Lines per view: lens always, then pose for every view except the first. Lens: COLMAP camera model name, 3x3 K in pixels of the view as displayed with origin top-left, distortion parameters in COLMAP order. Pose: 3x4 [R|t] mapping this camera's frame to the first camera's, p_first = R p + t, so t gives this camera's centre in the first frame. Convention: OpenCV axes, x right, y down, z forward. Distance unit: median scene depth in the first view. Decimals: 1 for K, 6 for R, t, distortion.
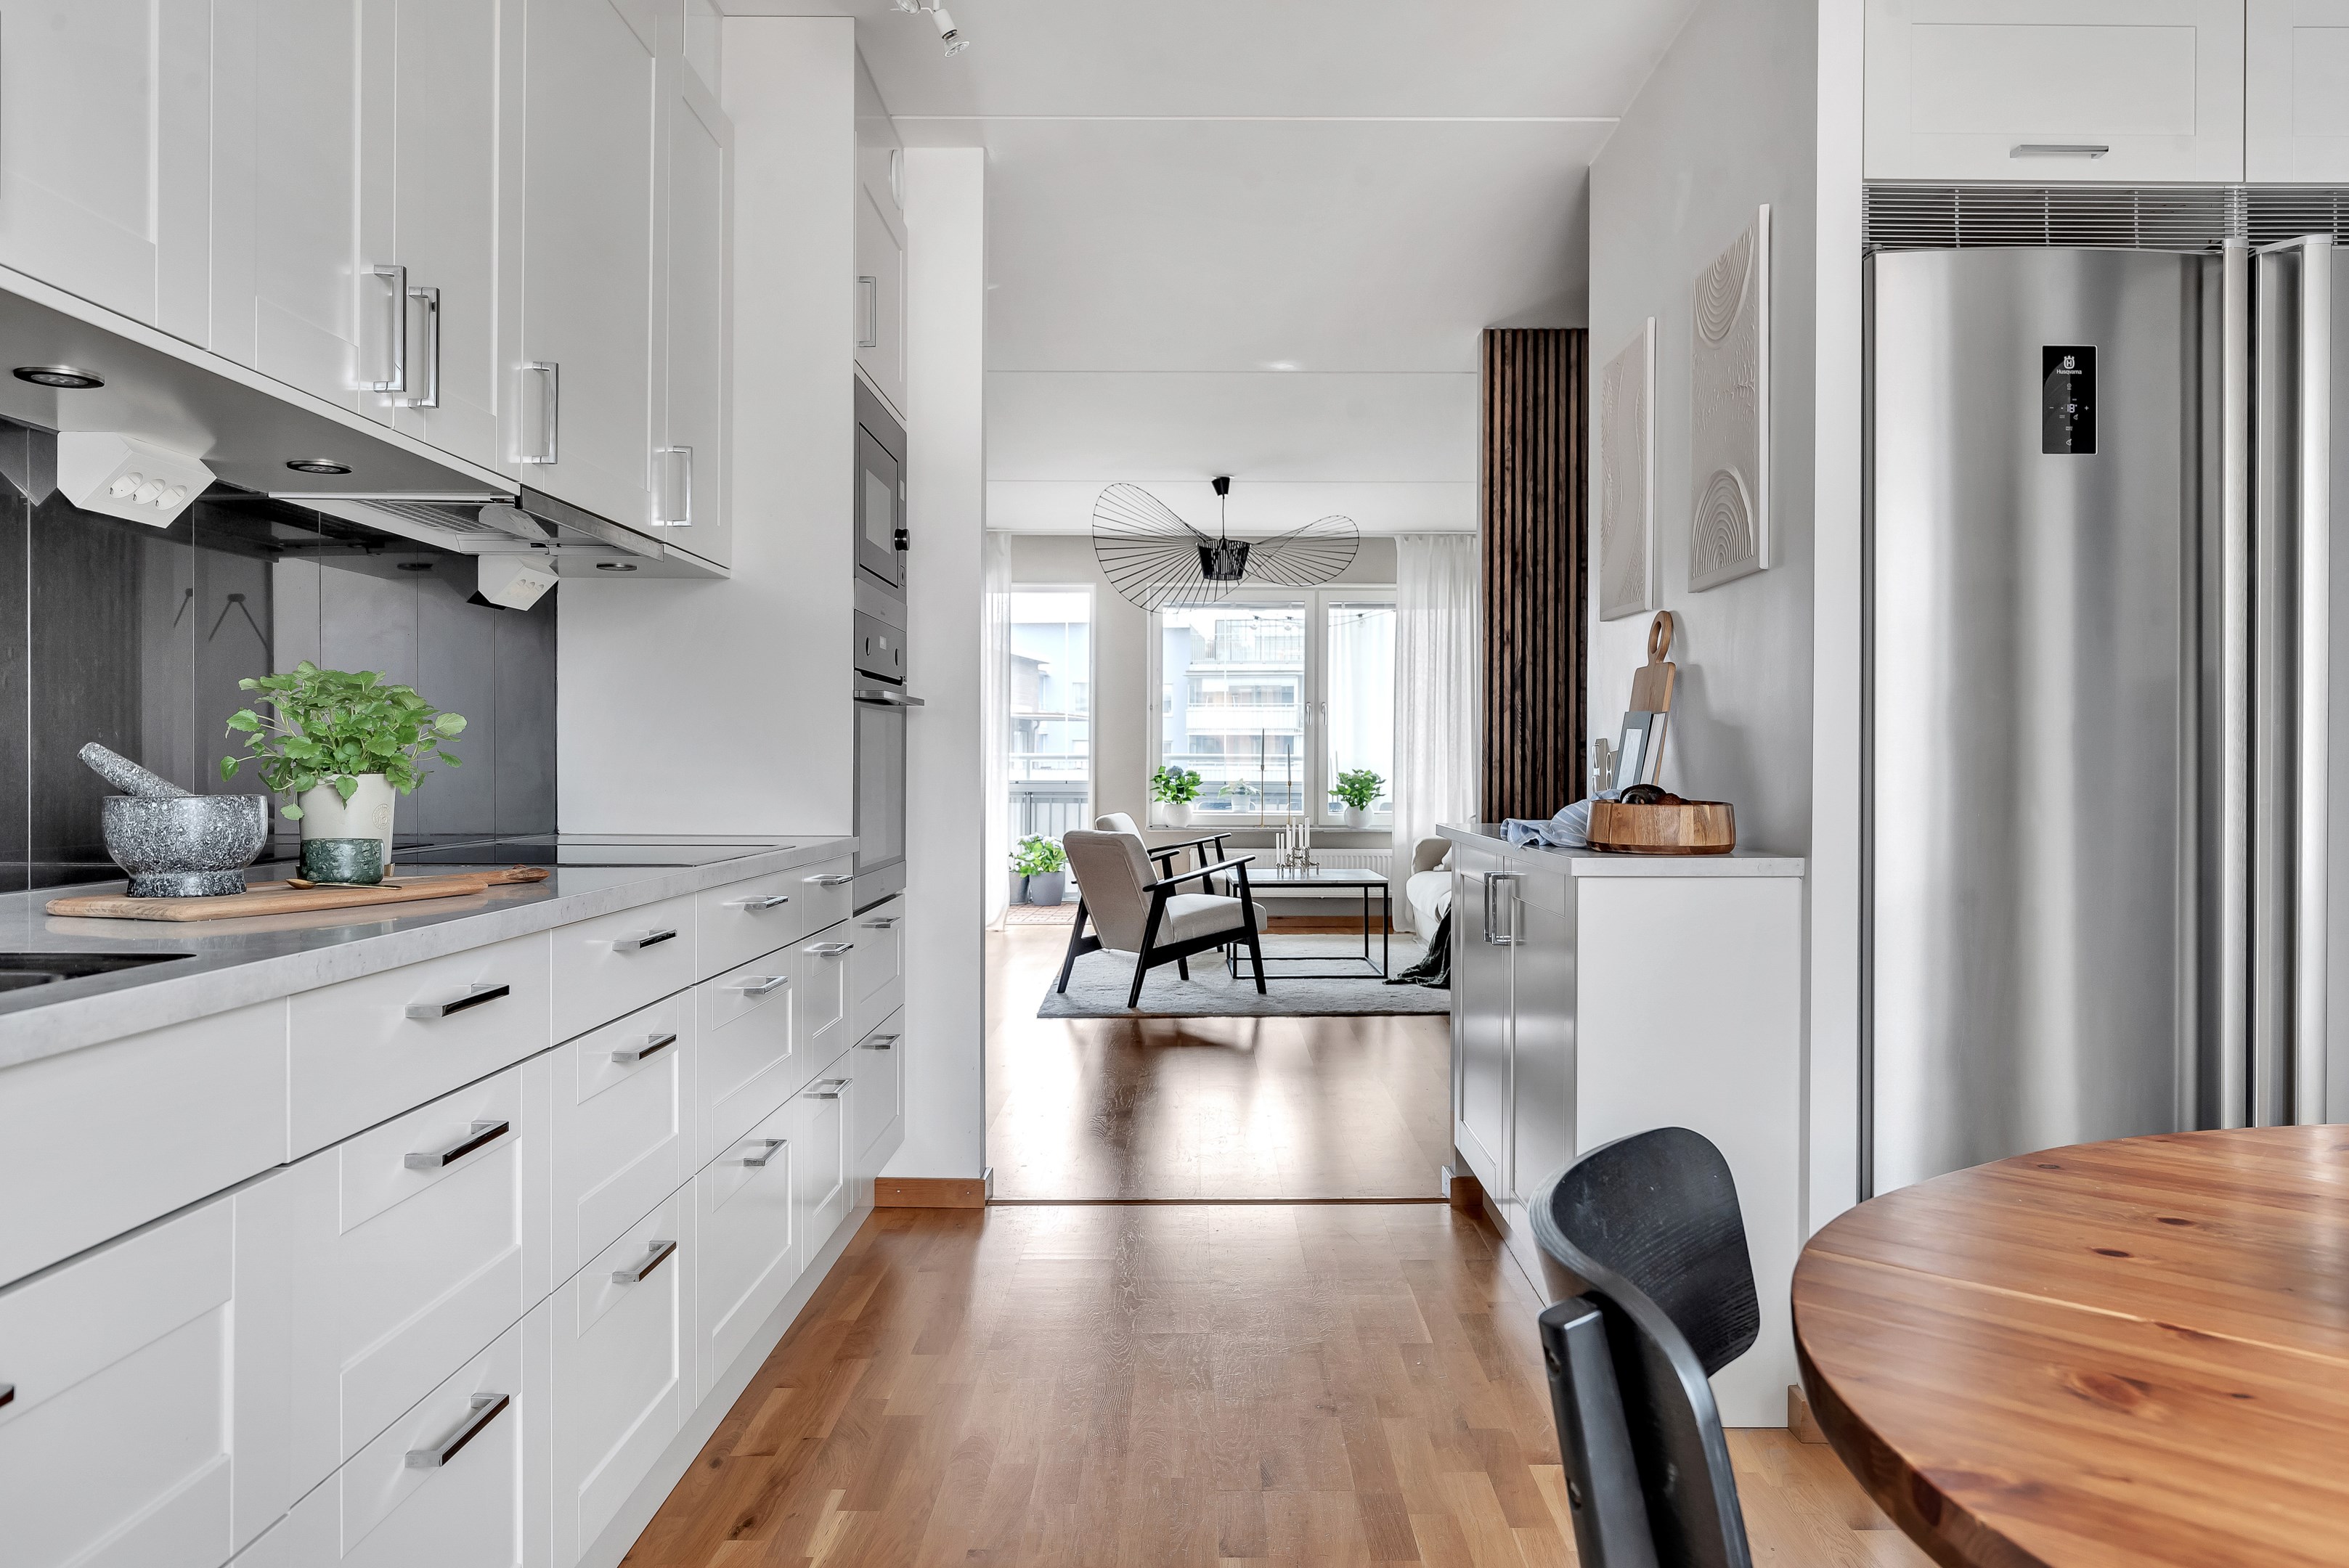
lens RADIAL K [[1666.6, 0, 1182.2], [0, 1666.6, 772.3], [0, 0, 1]] dist [0.005442, 0.002541]
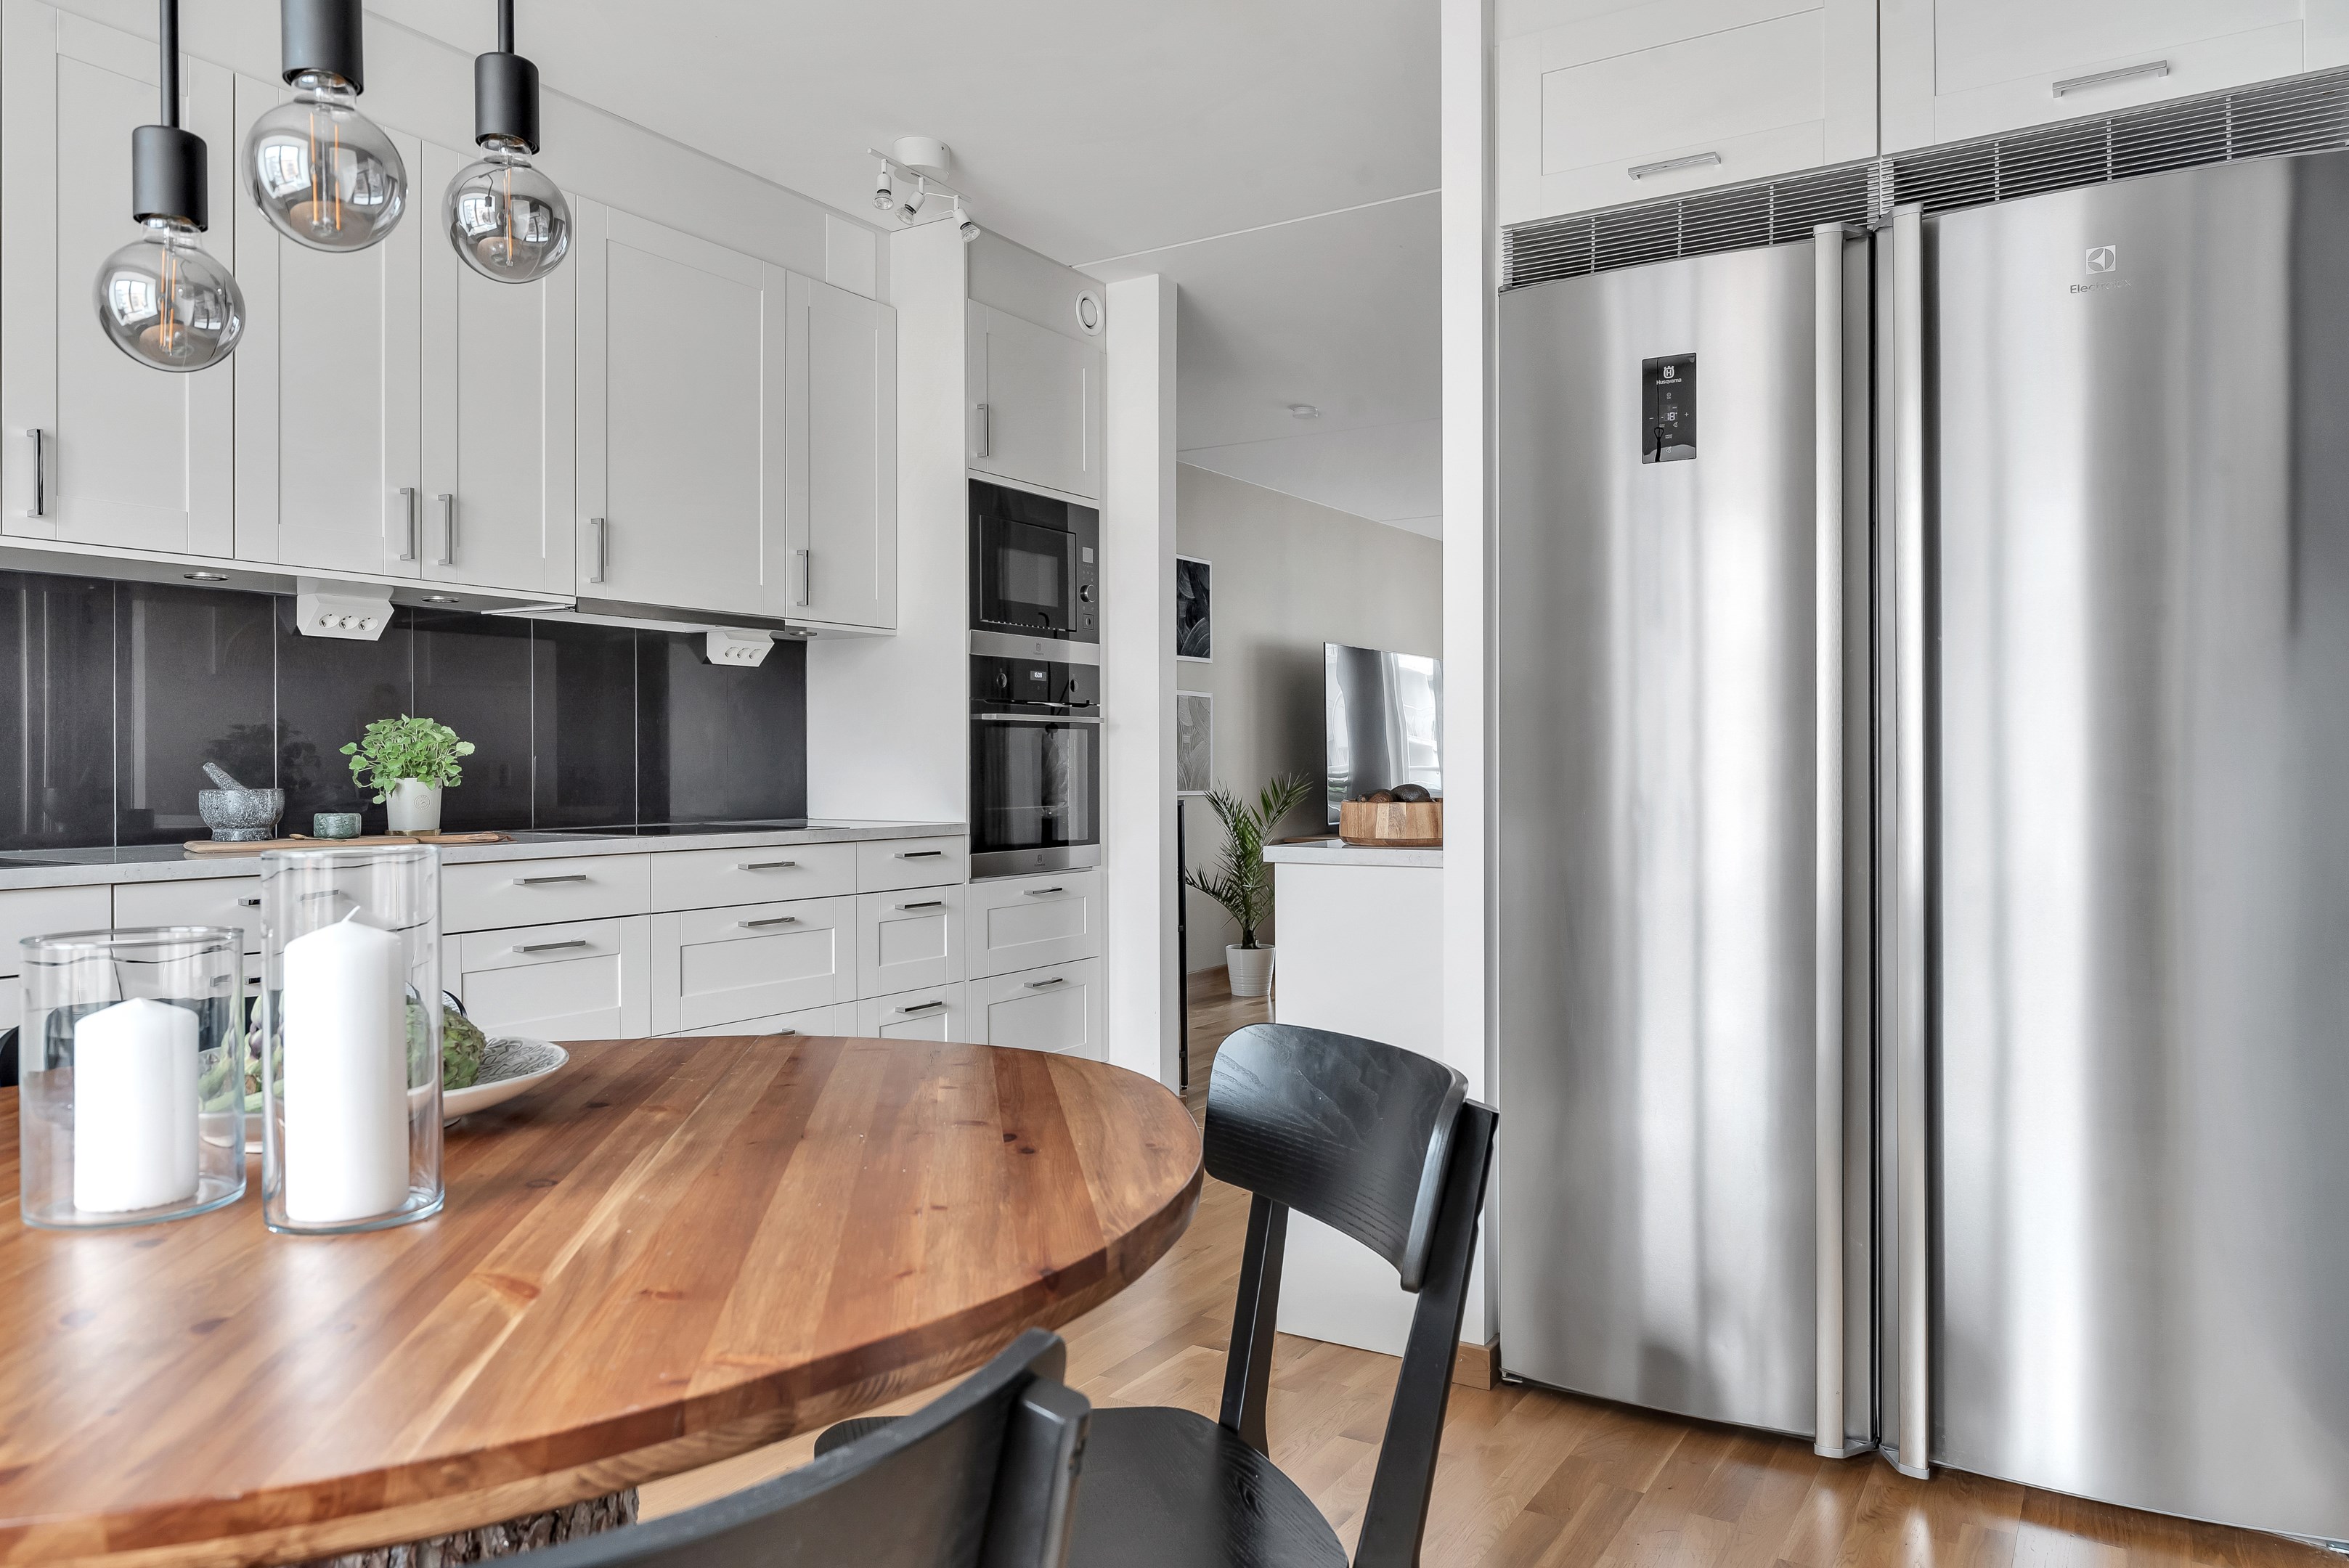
lens RADIAL K [[1519.5, 0, 1202.7], [0, 1519.5, 779.2], [0, 0, 1]] dist [-0.000156, 0.001492]
pose [[0.855685, -0.000533, -0.517497, 0.246672], [0.002448, 0.999992, 0.003019, 0.000136], [0.517492, -0.003850, 0.855680, 0.017577]]
